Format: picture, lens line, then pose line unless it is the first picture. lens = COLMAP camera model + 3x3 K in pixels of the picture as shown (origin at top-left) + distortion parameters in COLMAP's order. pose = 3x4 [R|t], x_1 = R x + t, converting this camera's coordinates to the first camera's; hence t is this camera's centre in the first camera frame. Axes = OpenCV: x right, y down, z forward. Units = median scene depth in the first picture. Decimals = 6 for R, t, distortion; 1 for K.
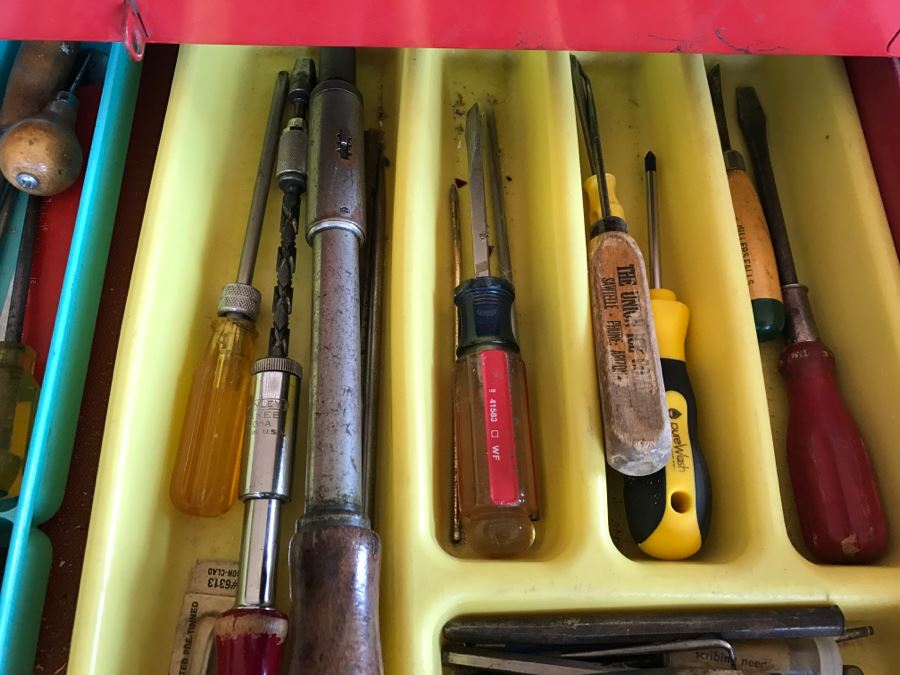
lens RADIAL K [[768.1, 0, 447.5], [0, 768.1, 329.7], [0, 0, 1]] dist [0.016036, -0.033678]
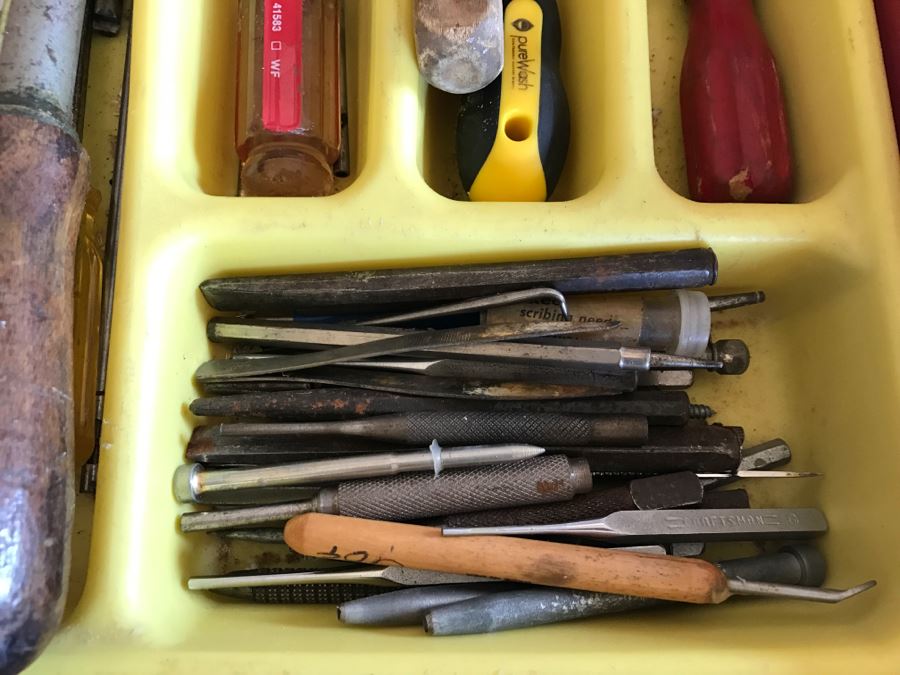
lens RADIAL K [[768.1, 0, 455.0], [0, 768.1, 337.5], [0, 0, 1]] dist [0.016036, -0.033678]
pose [[0.999981, -0.006025, -0.001272, 0.235770], [0.006155, 0.984035, 0.177867, 0.284696], [0.000179, -0.177872, 0.984054, 0.220152]]
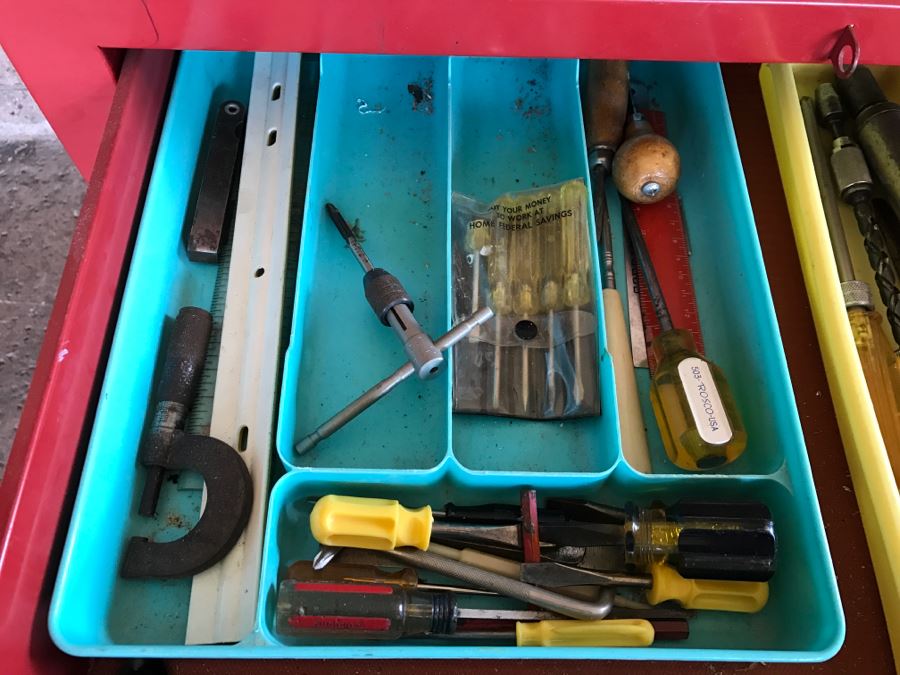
lens RADIAL K [[768.1, 0, 441.6], [0, 768.1, 315.3], [0, 0, 1]] dist [0.016036, -0.033678]
pose [[0.999187, 0.007674, -0.039586, -0.922492], [-0.010470, 0.997428, -0.070902, 0.082982], [0.038940, 0.071259, 0.996697, -0.130905]]
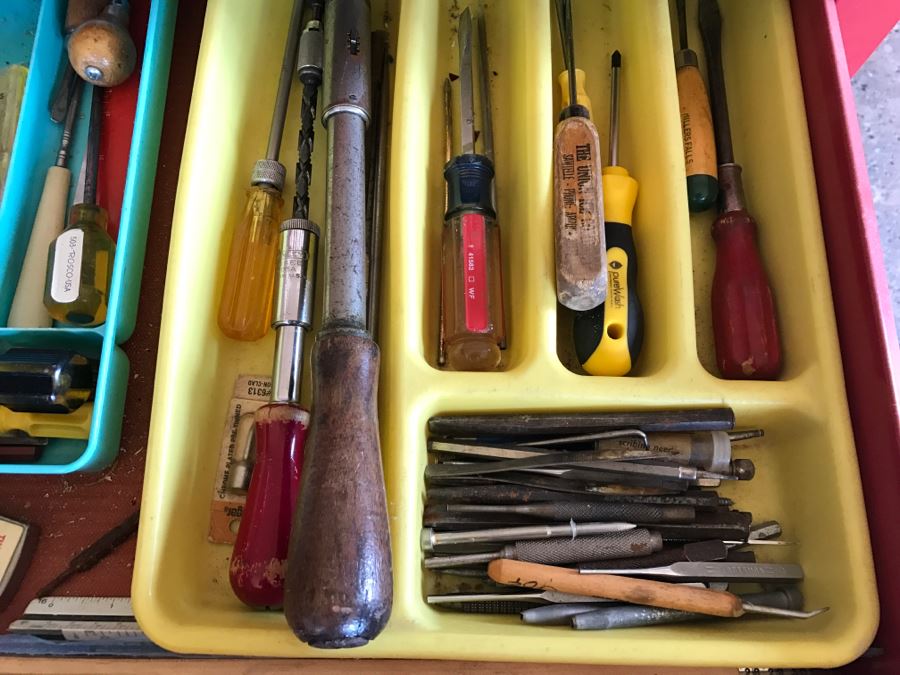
lens RADIAL K [[768.1, 0, 448.7], [0, 768.1, 331.7], [0, 0, 1]] dist [0.016036, -0.033678]
pose [[0.999502, 0.011815, -0.029246, 0.062444], [-0.008624, 0.994229, 0.106934, 0.089046], [0.030341, -0.106629, 0.993836, -0.267578]]
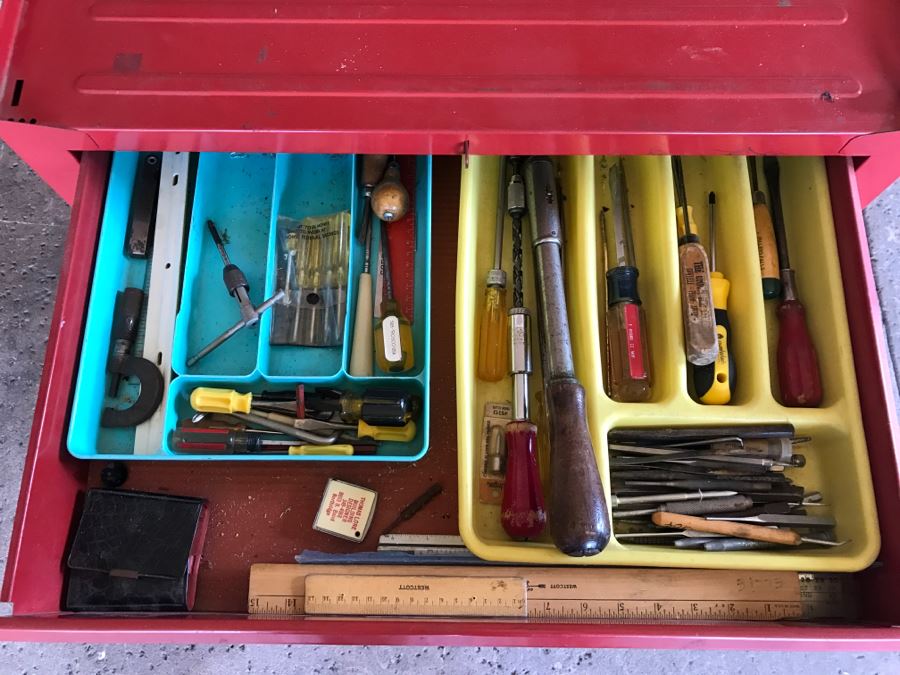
lens RADIAL K [[768.1, 0, 443.2], [0, 768.1, 331.5], [0, 0, 1]] dist [0.016036, -0.033678]
pose [[0.998355, 0.009743, -0.056494, -0.336643], [-0.003438, 0.993854, 0.110643, -0.132585], [0.057225, -0.110267, 0.992253, -1.110792]]
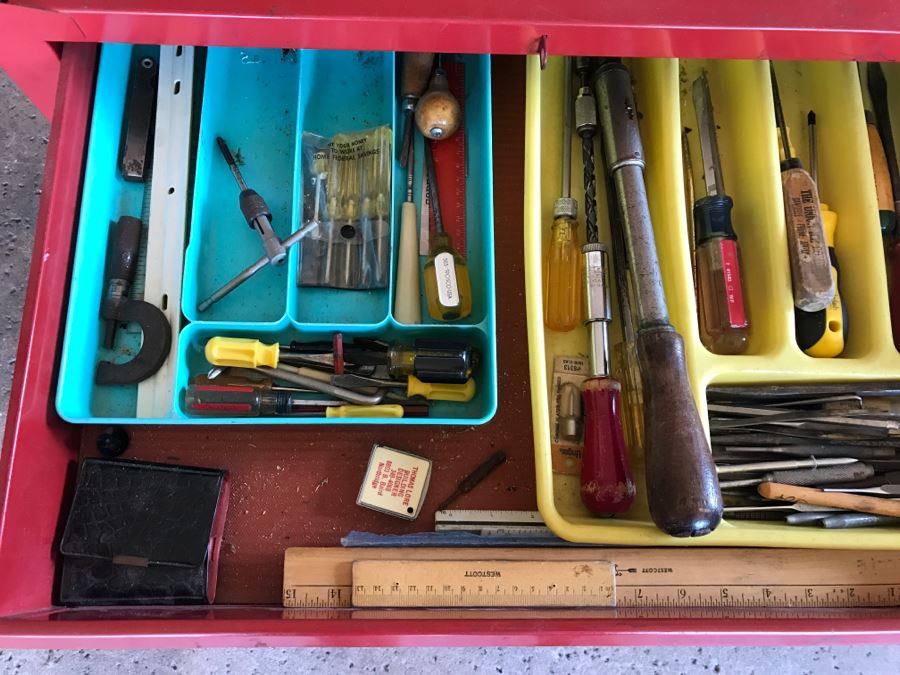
lens RADIAL K [[768.1, 0, 442.7], [0, 768.1, 333.1], [0, 0, 1]] dist [0.016036, -0.033678]
pose [[0.999789, 0.014368, -0.014673, -0.578515], [-0.011731, 0.986024, 0.166189, -0.049240], [0.016855, -0.165982, 0.985985, -0.786767]]
